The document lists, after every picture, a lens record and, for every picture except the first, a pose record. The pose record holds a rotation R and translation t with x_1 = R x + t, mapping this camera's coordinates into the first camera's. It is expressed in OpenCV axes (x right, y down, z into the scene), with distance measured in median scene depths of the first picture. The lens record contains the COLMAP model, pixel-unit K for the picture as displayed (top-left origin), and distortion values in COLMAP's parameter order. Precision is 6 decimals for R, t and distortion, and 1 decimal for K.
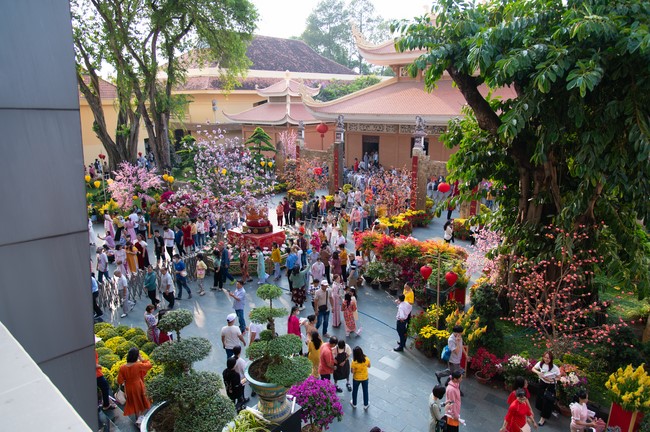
lens RADIAL K [[443.6, 0, 325.8], [0, 443.6, 219.6], [0, 0, 1]] dist [0.002291, -0.005160]
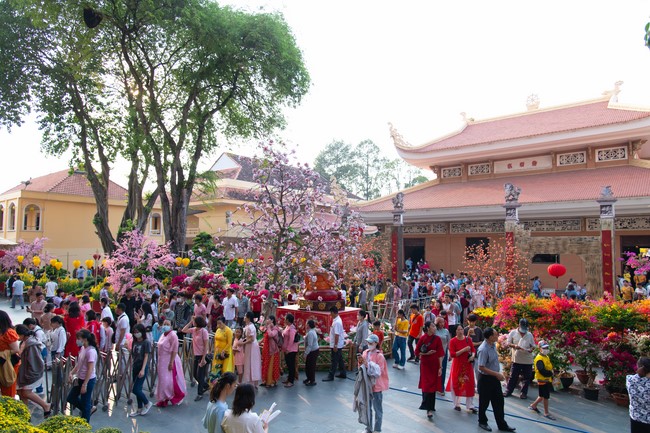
lens RADIAL K [[443.6, 0, 326.1], [0, 443.6, 214.2], [0, 0, 1]] dist [0.002291, -0.005160]
pose [[0.999591, 0.025052, 0.013763, -0.081919], [-0.019019, 0.942367, -0.334040, 0.058578], [-0.021338, 0.333642, 0.942458, 0.167558]]
